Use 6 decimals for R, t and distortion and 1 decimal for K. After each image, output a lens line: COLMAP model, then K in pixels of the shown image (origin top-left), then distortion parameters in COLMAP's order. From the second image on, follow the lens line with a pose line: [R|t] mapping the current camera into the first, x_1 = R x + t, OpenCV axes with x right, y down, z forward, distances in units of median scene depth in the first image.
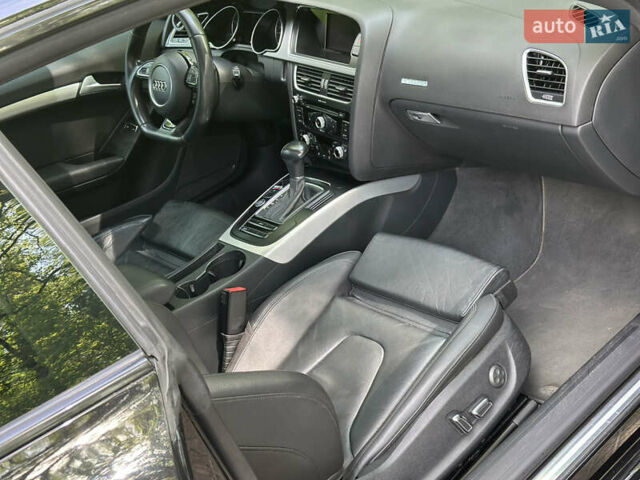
lens RADIAL K [[903.1, 0, 320.0], [0, 903.1, 240.0], [0, 0, 1]] dist [0.175467, -0.082918]
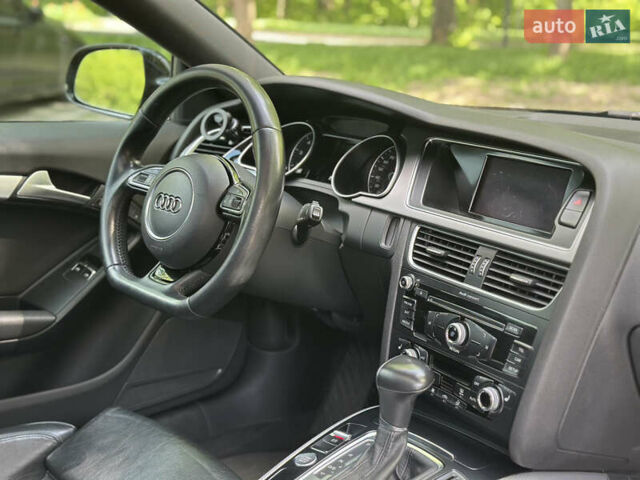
lens RADIAL K [[903.1, 0, 320.0], [0, 903.1, 240.0], [0, 0, 1]] dist [0.175467, -0.082918]
pose [[0.967972, 0.242052, 0.066639, -0.119181], [-0.218074, 0.942158, -0.254524, -0.027741], [-0.124393, 0.231840, 0.964768, 0.464030]]
